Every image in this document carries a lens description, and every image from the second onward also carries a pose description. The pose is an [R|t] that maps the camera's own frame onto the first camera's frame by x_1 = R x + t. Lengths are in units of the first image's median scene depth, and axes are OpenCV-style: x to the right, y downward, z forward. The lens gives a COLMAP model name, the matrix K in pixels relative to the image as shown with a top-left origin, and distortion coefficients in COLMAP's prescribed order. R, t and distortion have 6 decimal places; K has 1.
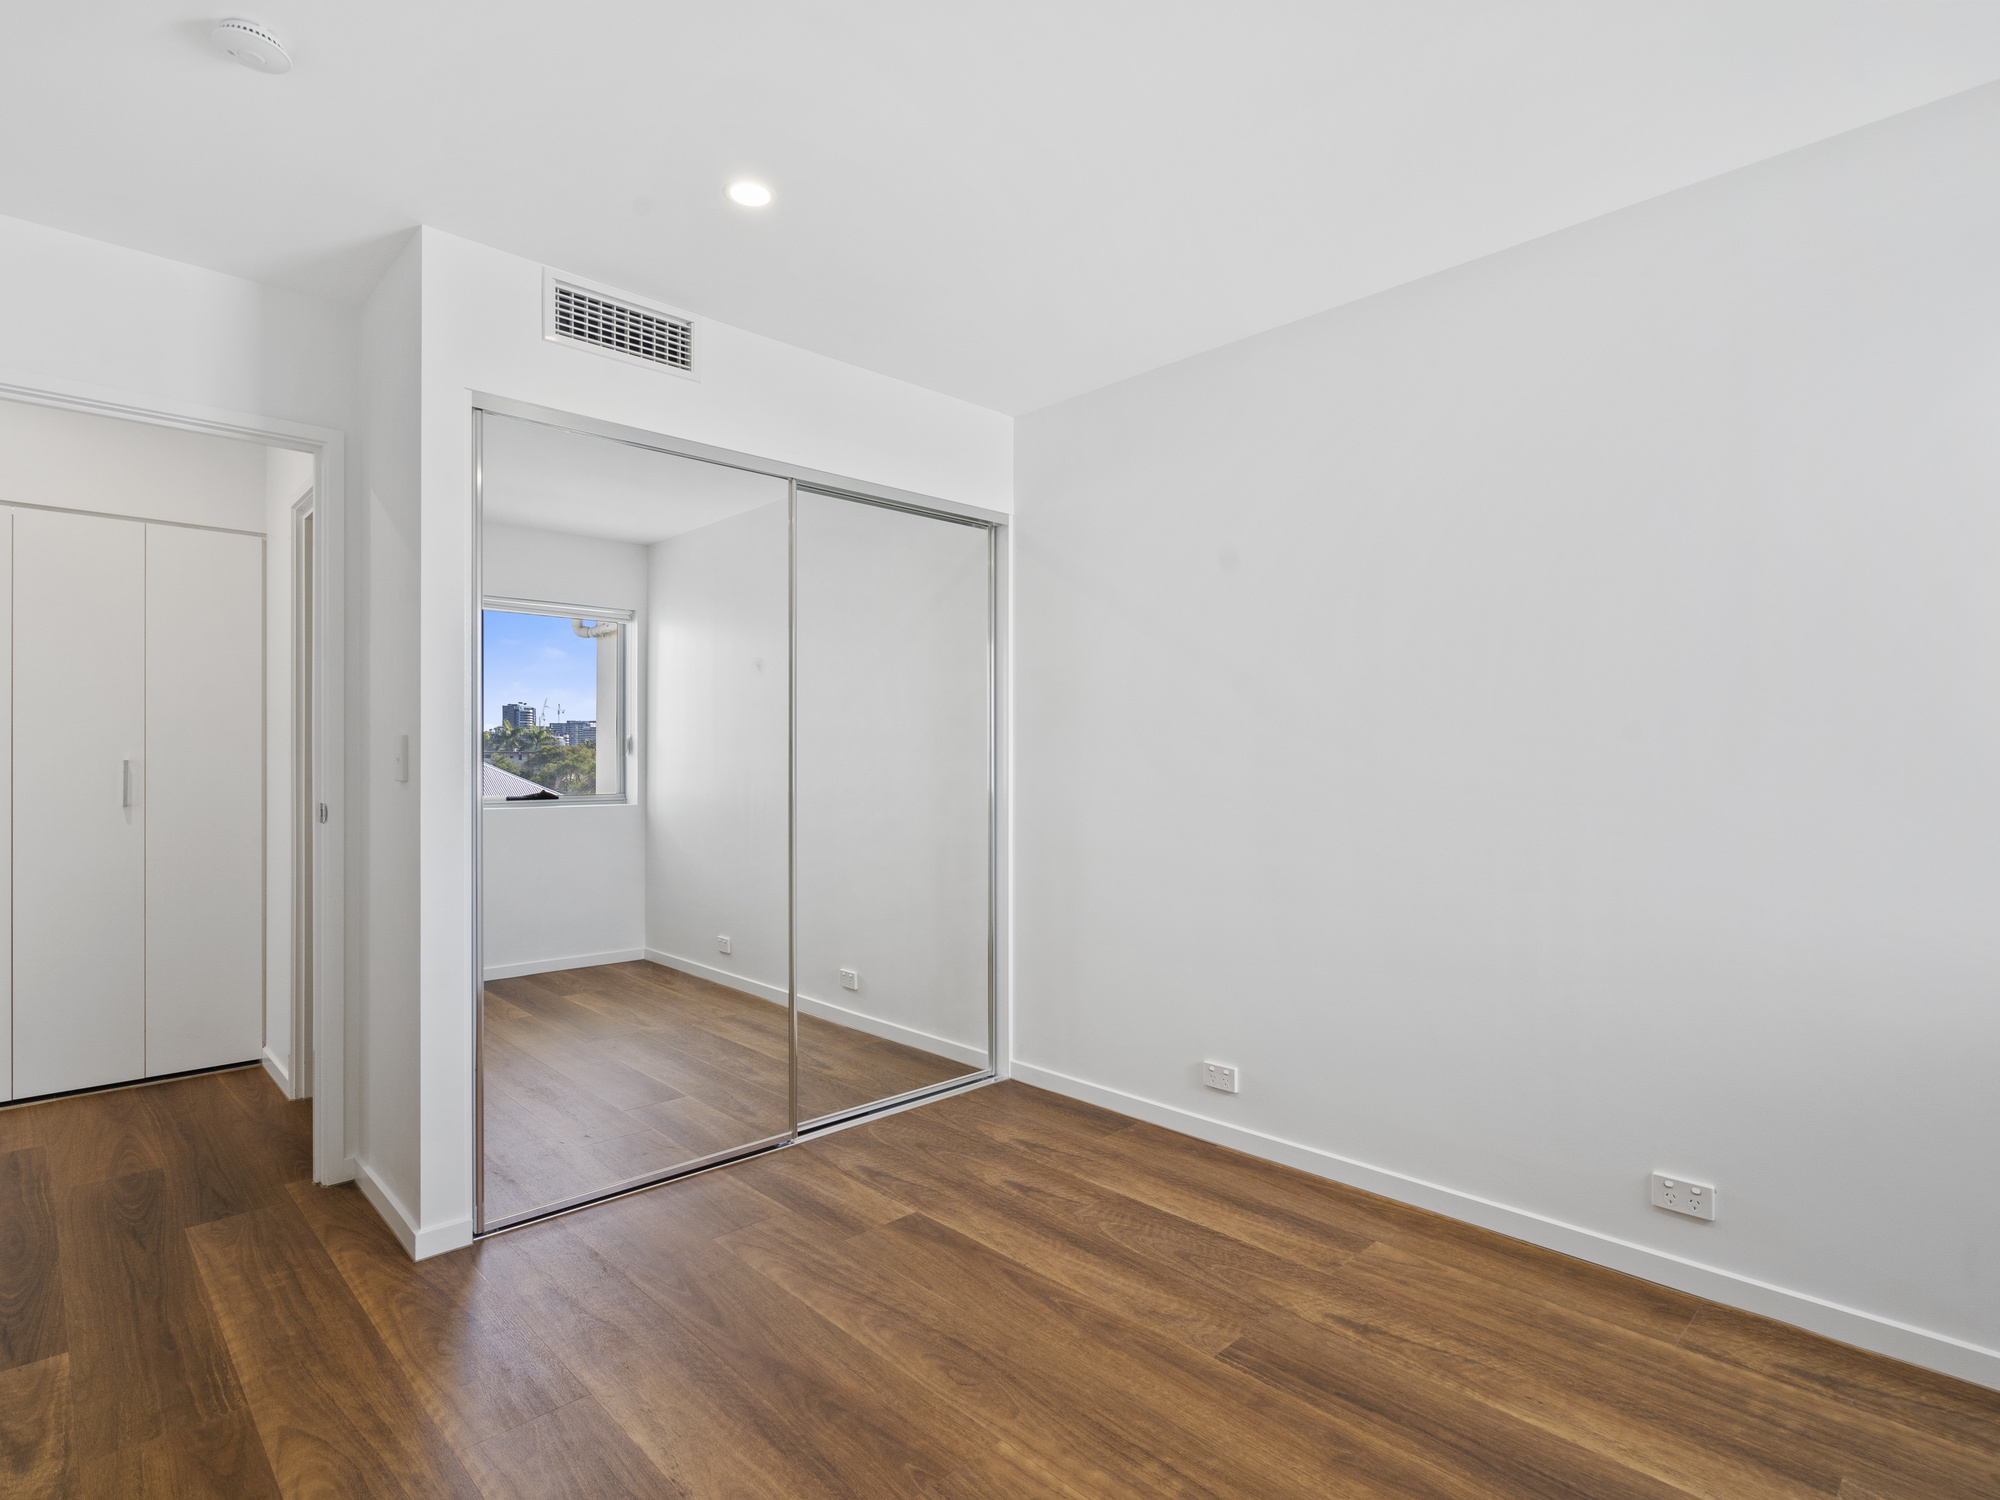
lens RADIAL K [[1019.3, 0, 1003.2], [0, 1019.3, 757.4], [0, 0, 1]] dist [-0.003948, -0.000719]
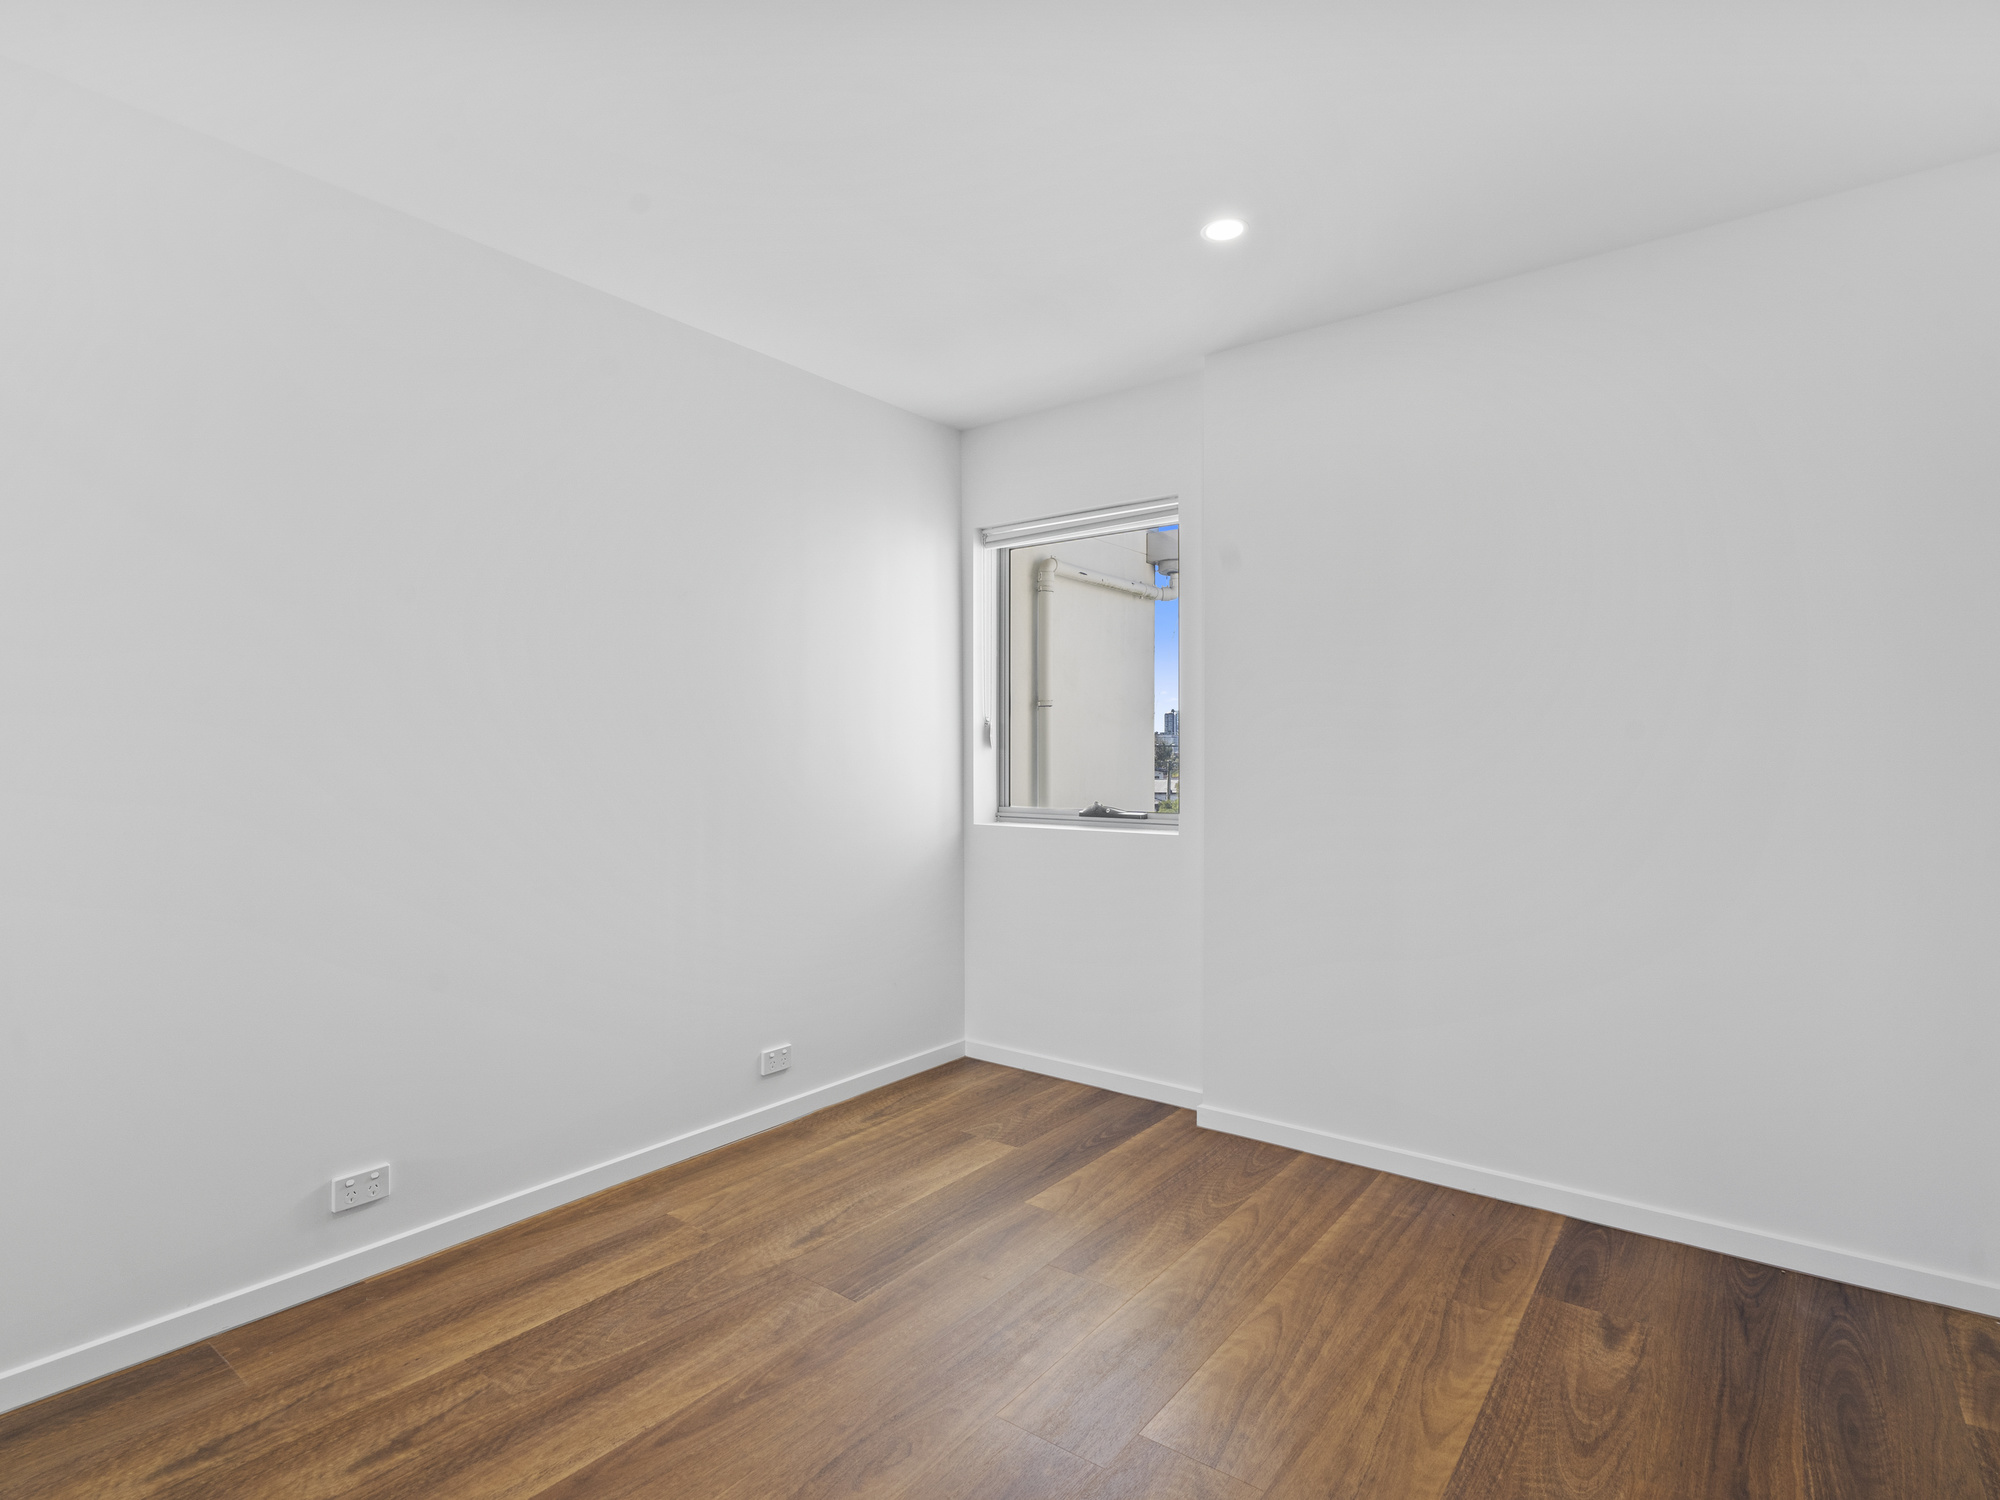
lens RADIAL K [[1019.3, 0, 1003.2], [0, 1019.3, 757.4], [0, 0, 1]] dist [-0.003948, -0.000719]
pose [[-0.148826, -0.004876, 0.988851, -0.780898], [-0.002125, 0.999987, 0.004611, -0.002474], [-0.988861, -0.001415, -0.148835, 0.875463]]
